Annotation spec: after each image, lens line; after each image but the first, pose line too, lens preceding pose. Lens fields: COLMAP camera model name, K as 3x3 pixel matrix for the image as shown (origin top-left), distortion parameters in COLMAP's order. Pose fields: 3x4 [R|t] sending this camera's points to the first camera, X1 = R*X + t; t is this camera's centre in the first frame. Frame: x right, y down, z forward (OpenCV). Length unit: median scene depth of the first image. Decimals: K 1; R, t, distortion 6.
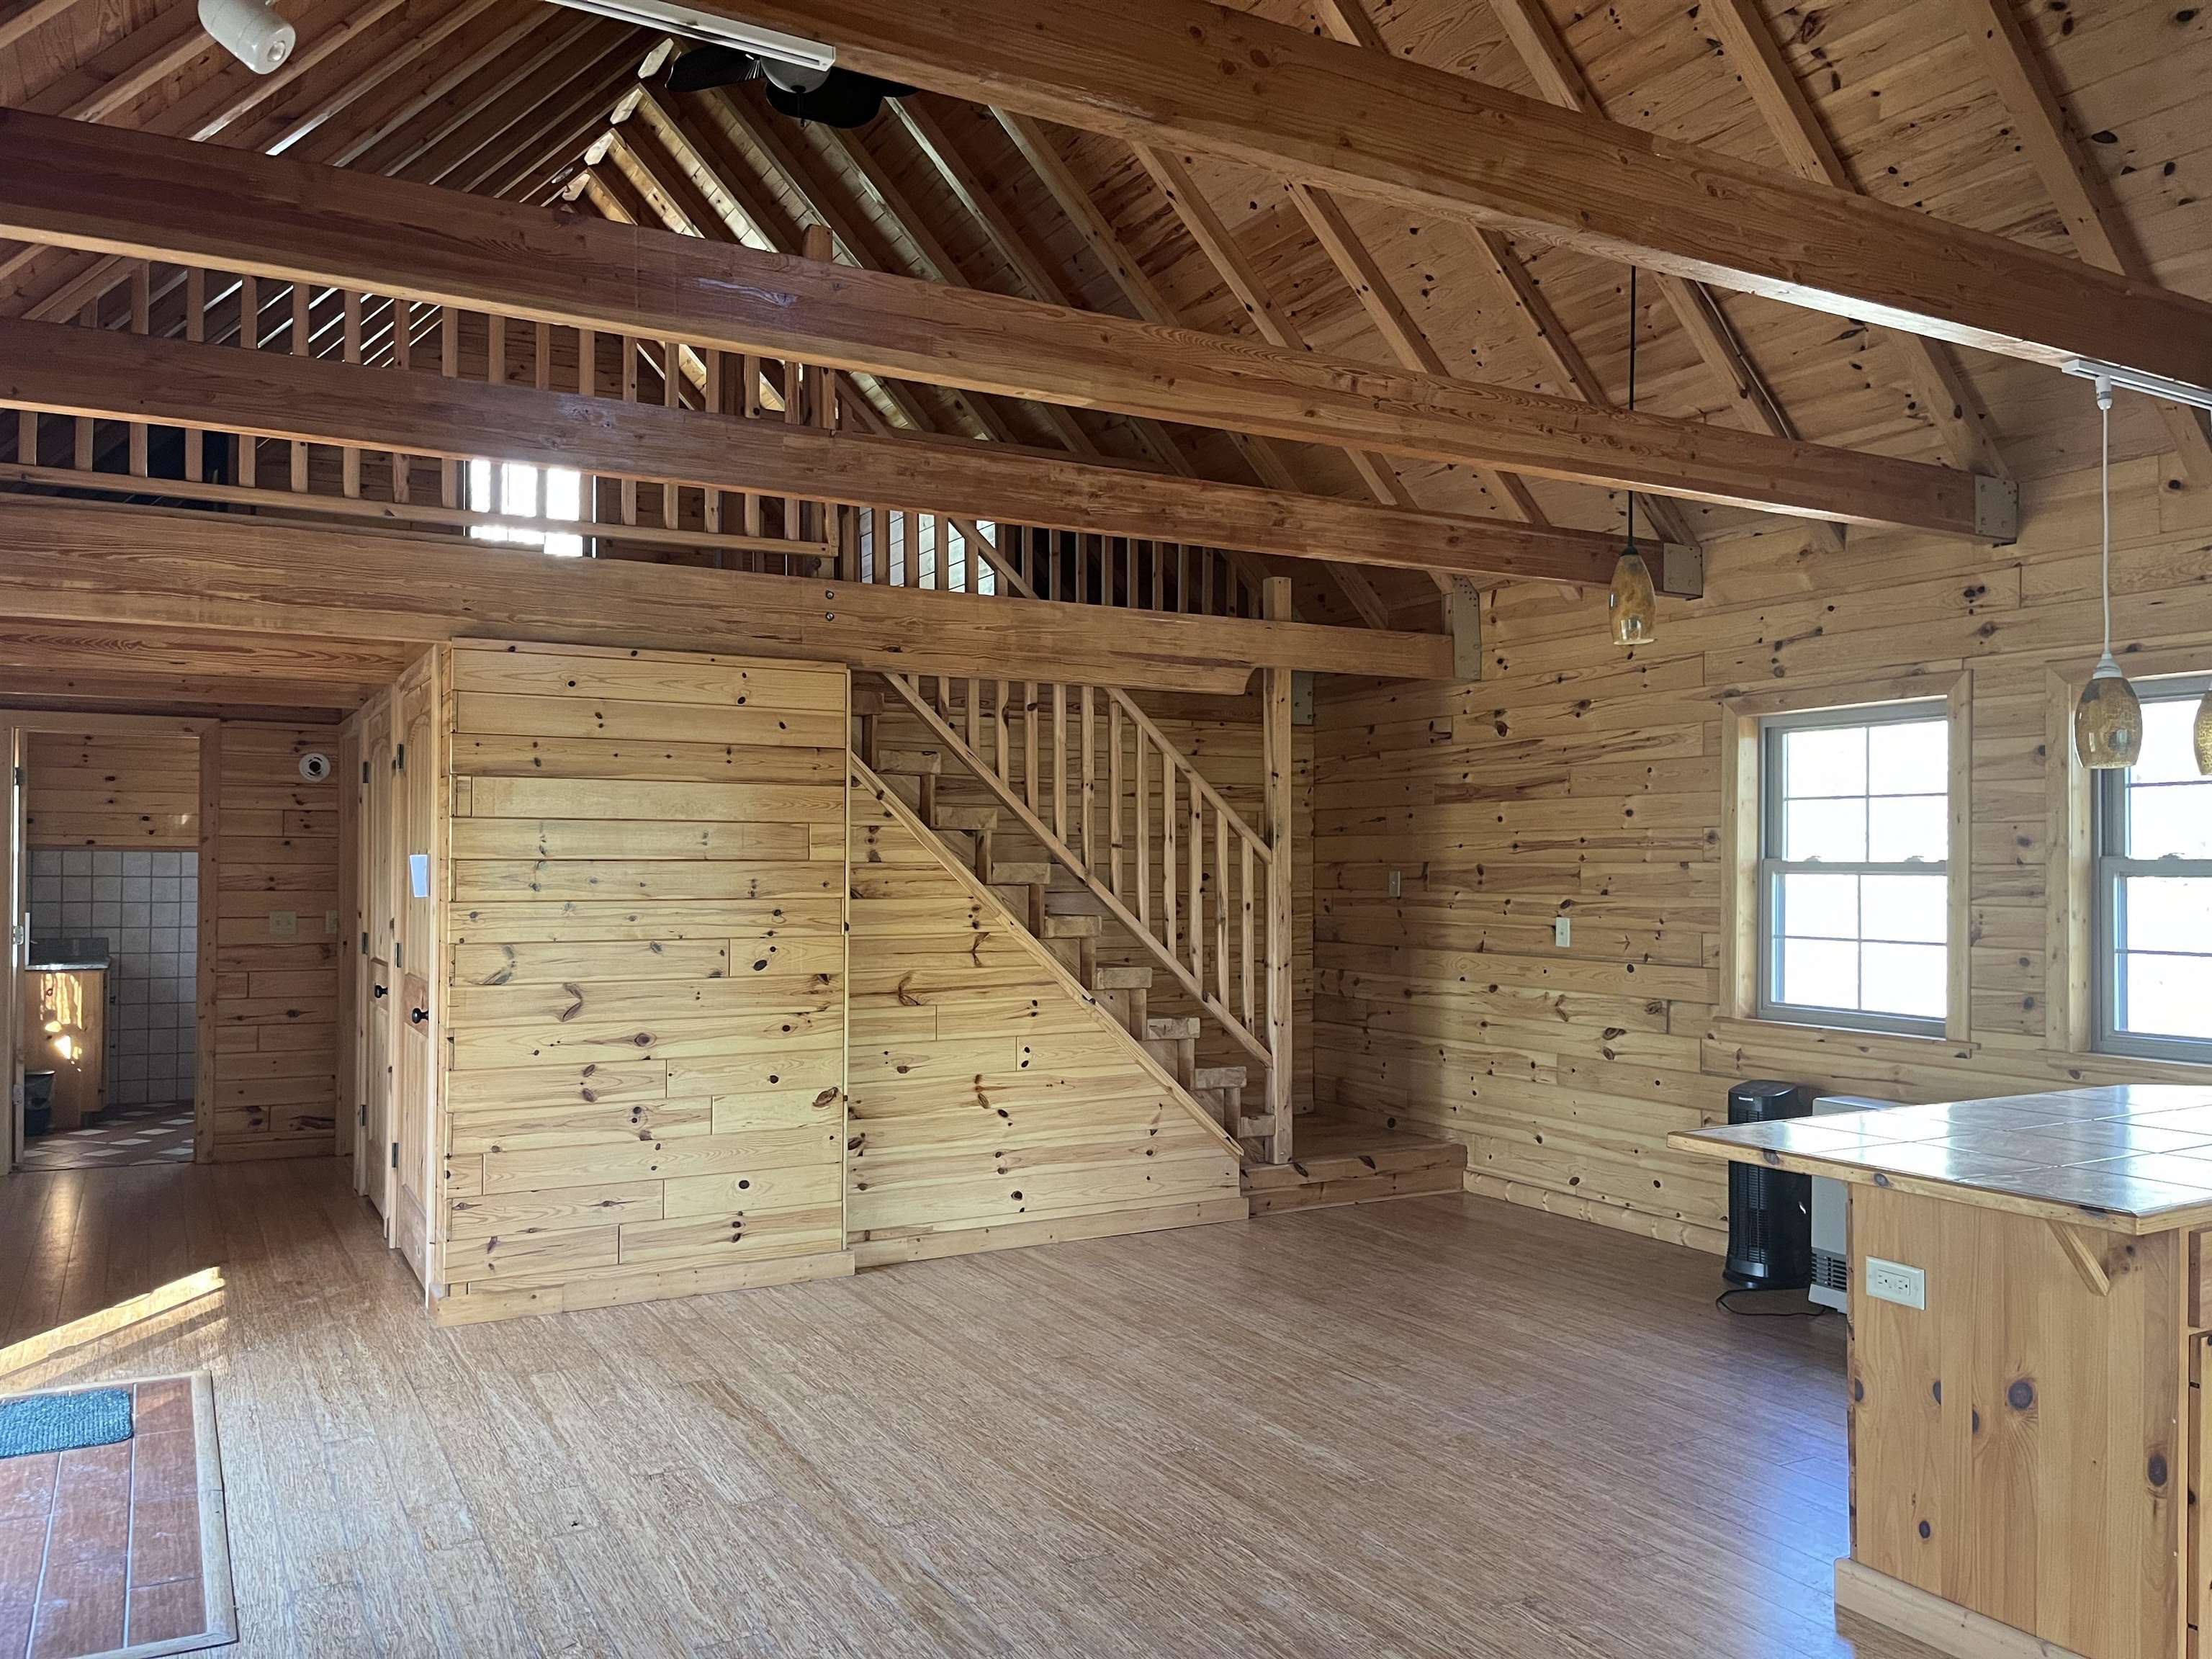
lens RADIAL K [[1675.5, 0, 1119.4], [0, 1675.5, 836.9], [0, 0, 1]] dist [0.100759, -0.148299]
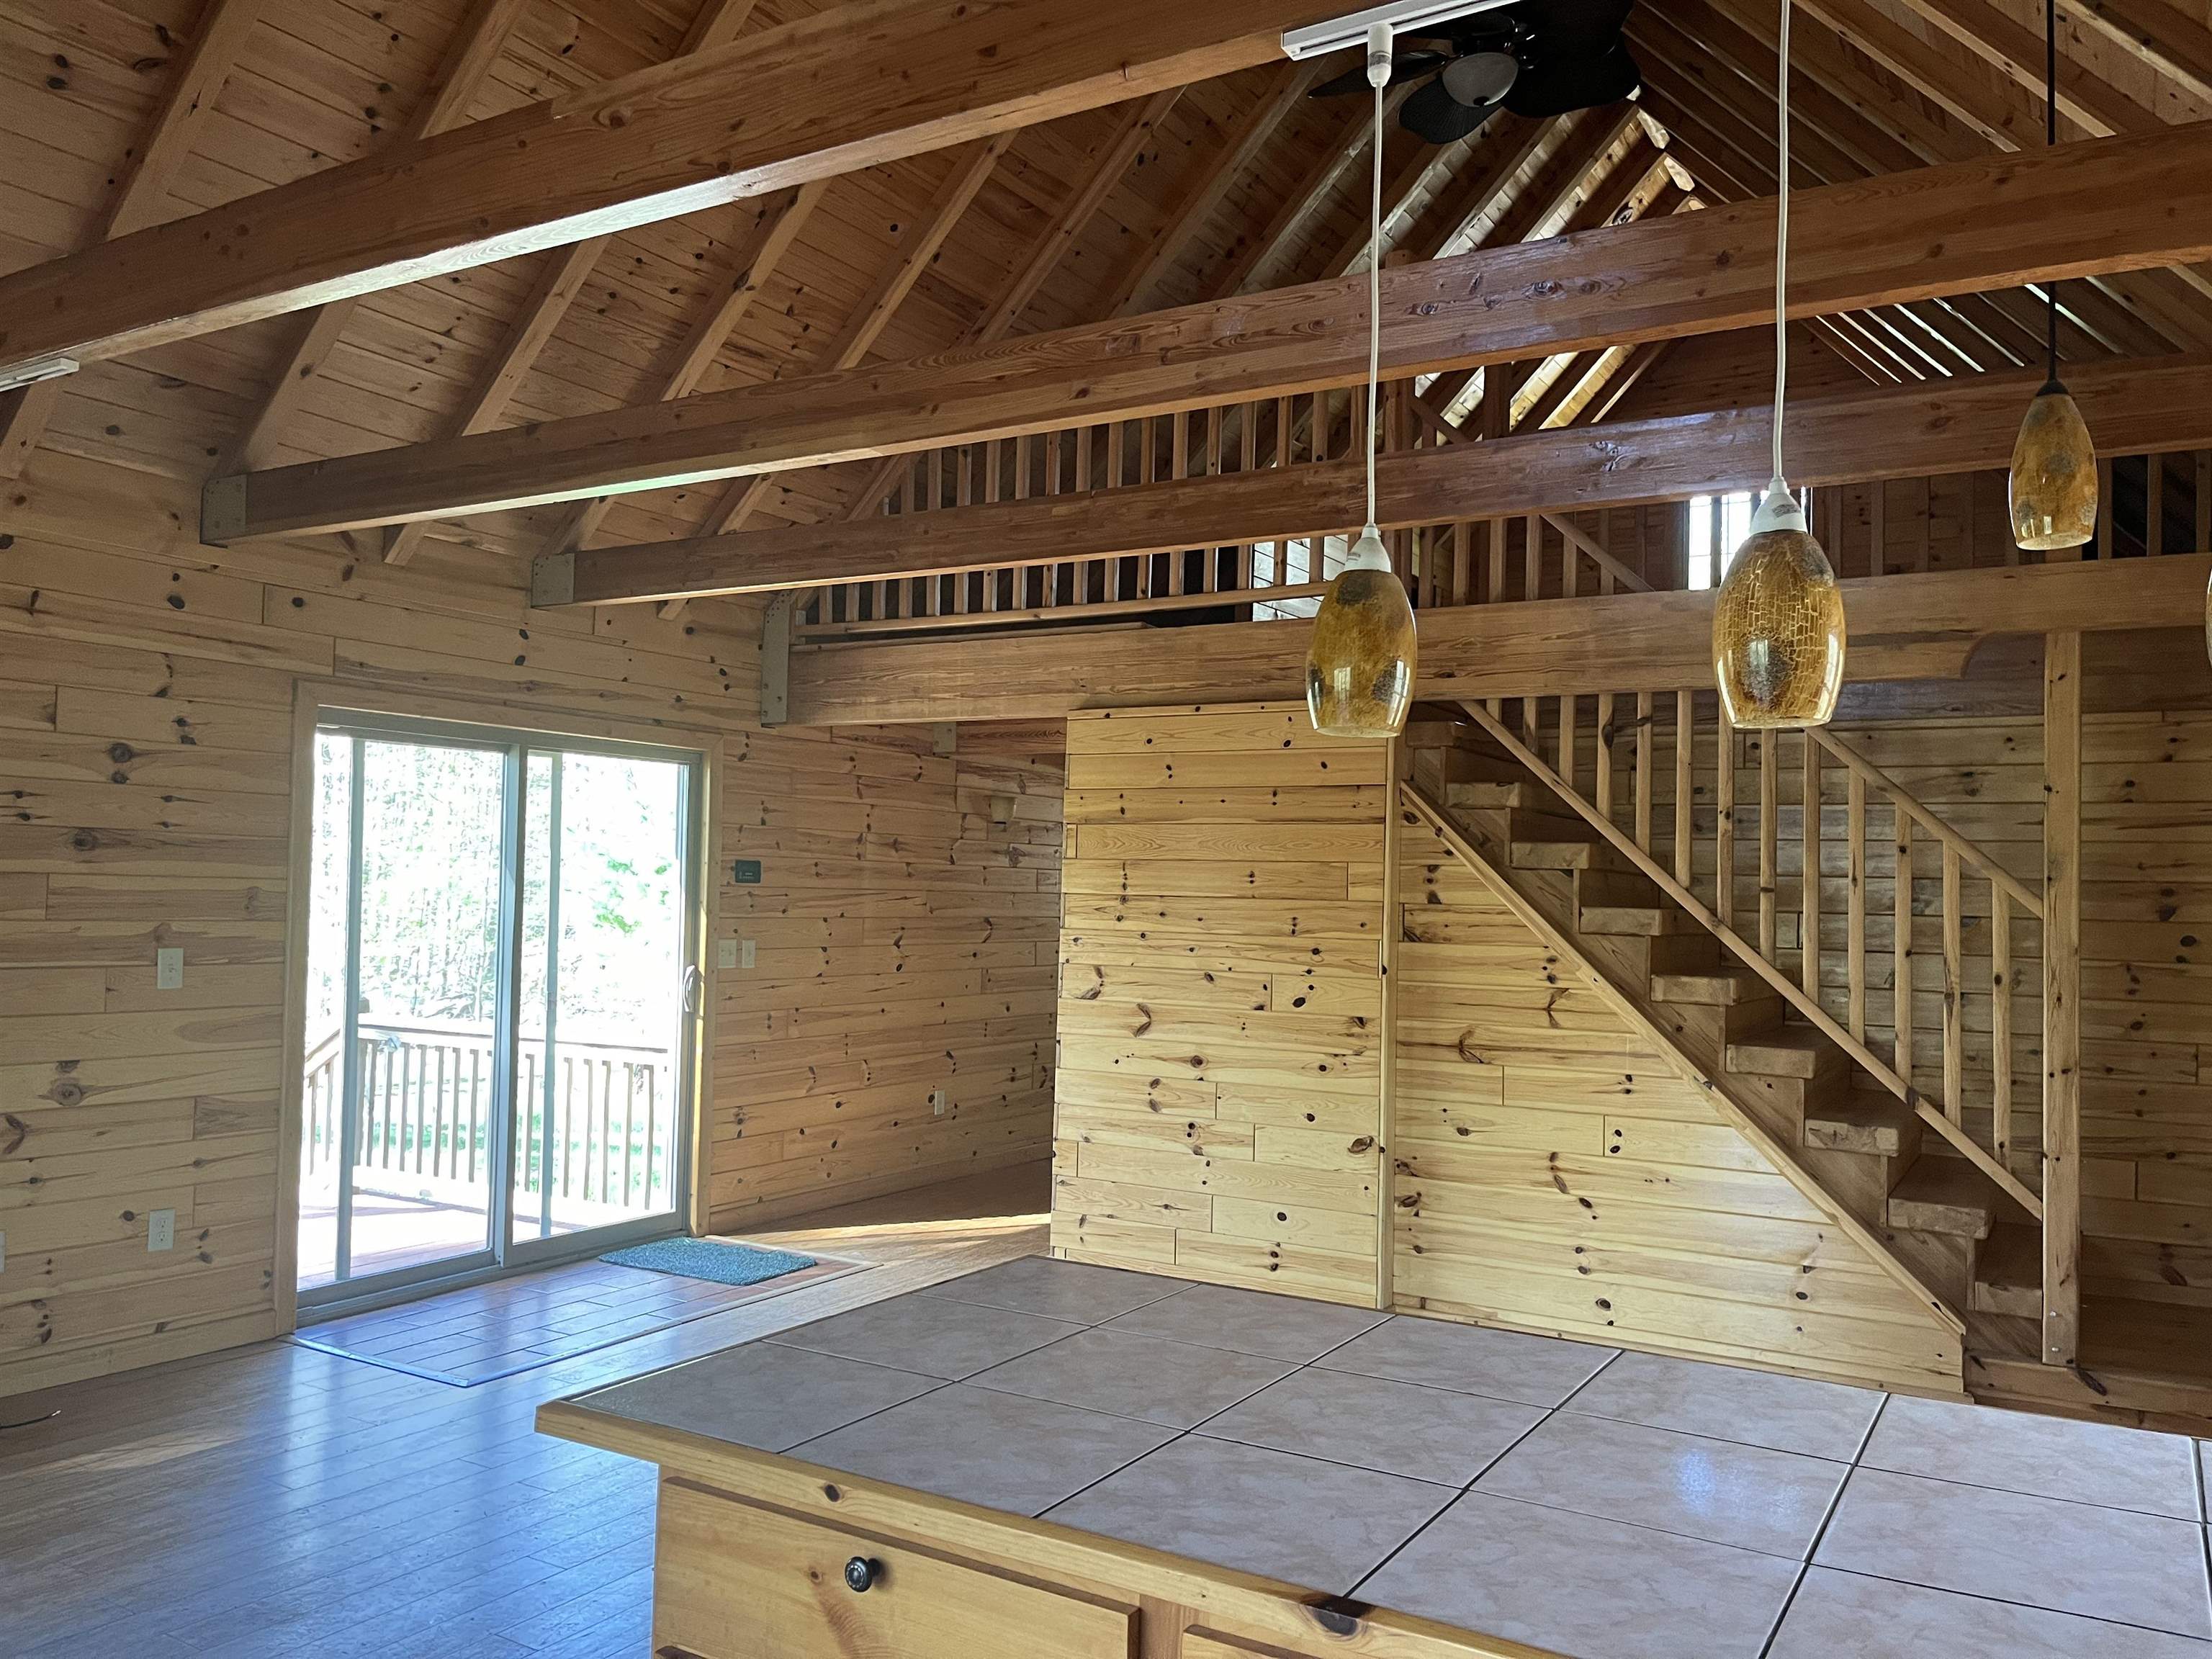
lens RADIAL K [[1675.5, 0, 1119.4], [0, 1675.5, 836.9], [0, 0, 1]] dist [0.100759, -0.148299]
pose [[0.495873, -0.018974, -0.868188, 0.584397], [-0.005754, 0.999668, -0.025134, 0.002367], [0.868376, 0.017458, 0.495599, 0.384049]]
